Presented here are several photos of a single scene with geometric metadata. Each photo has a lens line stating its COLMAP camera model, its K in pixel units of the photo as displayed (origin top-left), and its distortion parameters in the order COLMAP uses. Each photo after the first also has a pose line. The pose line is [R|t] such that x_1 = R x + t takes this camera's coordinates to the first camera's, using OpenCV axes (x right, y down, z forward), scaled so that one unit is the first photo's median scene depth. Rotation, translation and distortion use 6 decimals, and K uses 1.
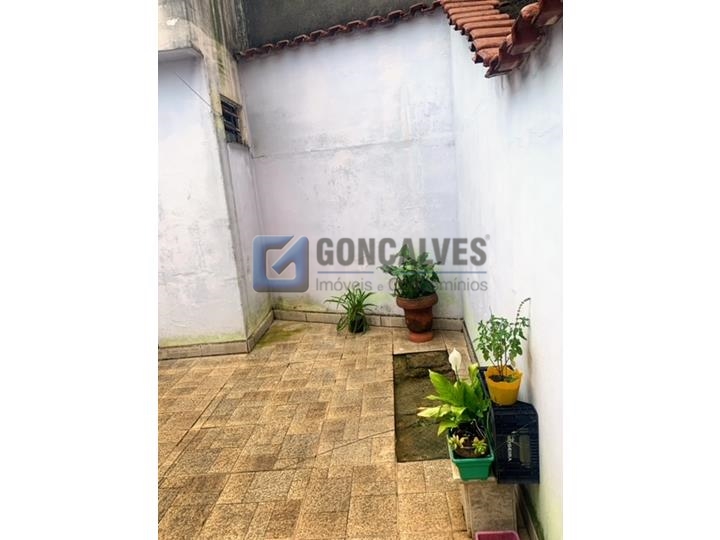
lens RADIAL K [[410.6, 0, 364.0], [0, 410.6, 268.9], [0, 0, 1]] dist [0.014258, -0.011819]
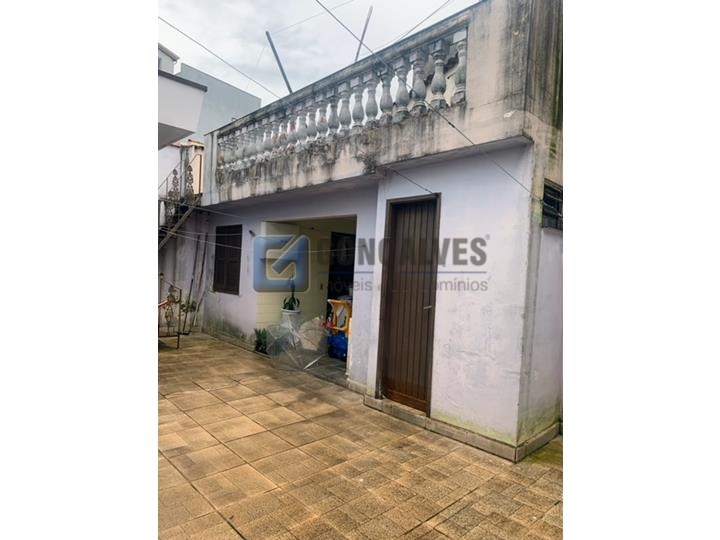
lens RADIAL K [[410.6, 0, 362.5], [0, 410.6, 271.4], [0, 0, 1]] dist [0.014258, -0.011819]
pose [[0.717297, 0.132705, -0.684013, 0.027906], [-0.252404, 0.964508, -0.077562, -0.036300], [0.649444, 0.228283, 0.725334, 0.082711]]
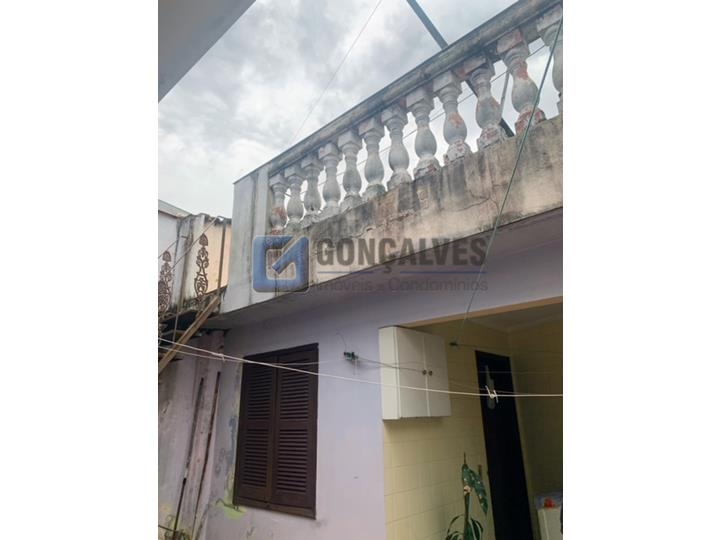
lens RADIAL K [[410.6, 0, 360.3], [0, 410.6, 274.2], [0, 0, 1]] dist [0.014258, -0.011819]
pose [[0.785583, -0.130816, -0.604770, -1.157364], [-0.173880, 0.891337, -0.418669, -0.032797], [0.593823, 0.434057, 0.677473, 0.471941]]
